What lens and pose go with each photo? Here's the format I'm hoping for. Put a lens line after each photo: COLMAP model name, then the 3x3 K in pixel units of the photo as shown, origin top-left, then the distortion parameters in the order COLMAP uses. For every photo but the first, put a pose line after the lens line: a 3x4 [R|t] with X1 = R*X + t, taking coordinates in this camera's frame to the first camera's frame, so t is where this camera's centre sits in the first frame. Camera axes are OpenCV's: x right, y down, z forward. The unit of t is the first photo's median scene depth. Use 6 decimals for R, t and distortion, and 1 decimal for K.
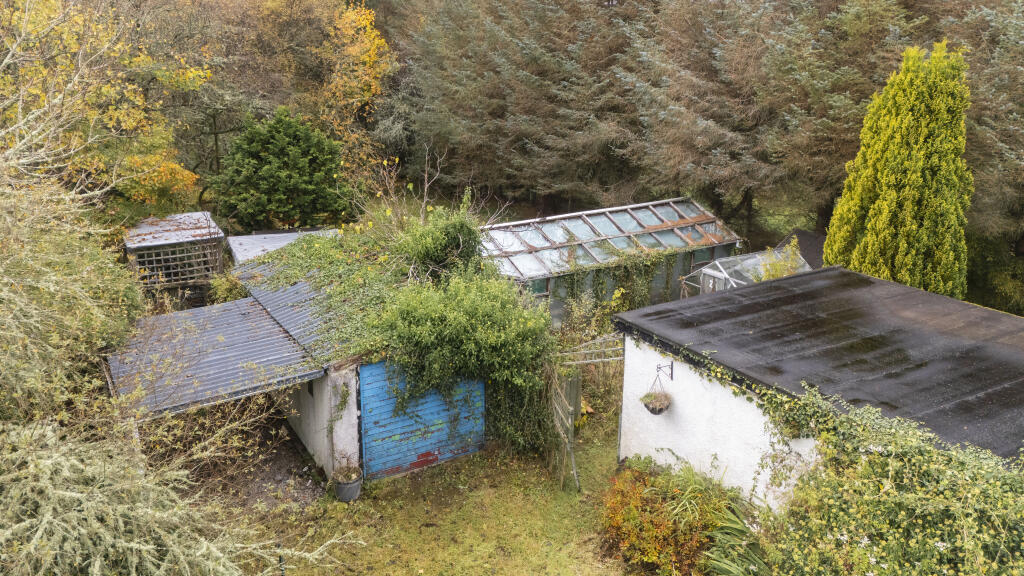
lens RADIAL K [[724.1, 0, 511.0], [0, 724.1, 288.0], [0, 0, 1]] dist [0.000467, -0.000110]
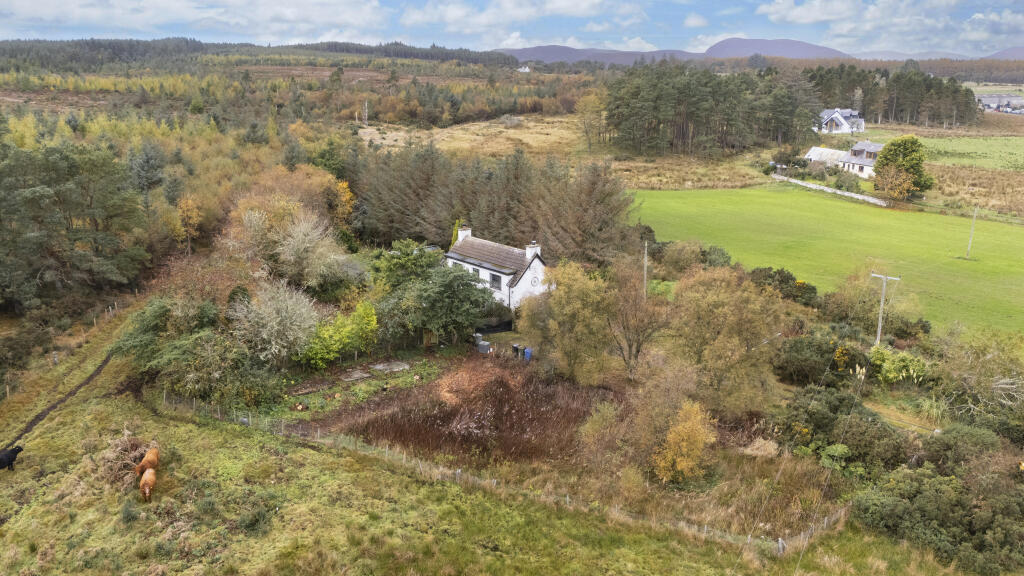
lens RADIAL K [[724.1, 0, 512.1], [0, 724.1, 288.5], [0, 0, 1]] dist [0.000467, -0.000110]
pose [[0.991432, -0.030786, 0.126944, 0.094442], [0.038078, 0.997737, -0.055416, 0.265213], [-0.124950, 0.059775, 0.990361, -2.243743]]
